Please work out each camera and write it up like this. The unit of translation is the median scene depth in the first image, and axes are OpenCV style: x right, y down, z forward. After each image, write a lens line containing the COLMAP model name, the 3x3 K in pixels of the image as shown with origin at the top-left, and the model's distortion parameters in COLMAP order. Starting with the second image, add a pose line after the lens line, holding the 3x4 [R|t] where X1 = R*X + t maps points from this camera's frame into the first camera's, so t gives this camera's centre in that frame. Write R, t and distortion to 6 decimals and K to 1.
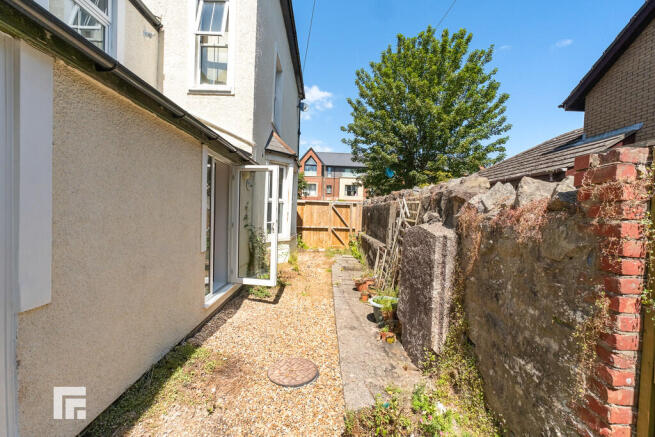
lens RADIAL K [[274.7, 0, 327.5], [0, 274.7, 218.5], [0, 0, 1]] dist [-0.000270, 0.000283]
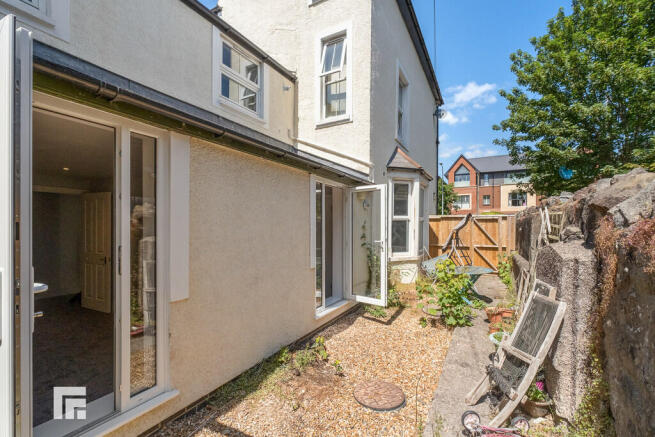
lens RADIAL K [[284.6, 0, 327.8], [0, 284.6, 225.3], [0, 0, 1]] dist [-0.001283, 0.000285]
pose [[0.867651, -0.035196, -0.495926, 0.109803], [0.016525, 0.998982, -0.041986, -0.002844], [0.496898, 0.028234, 0.867349, 0.006449]]
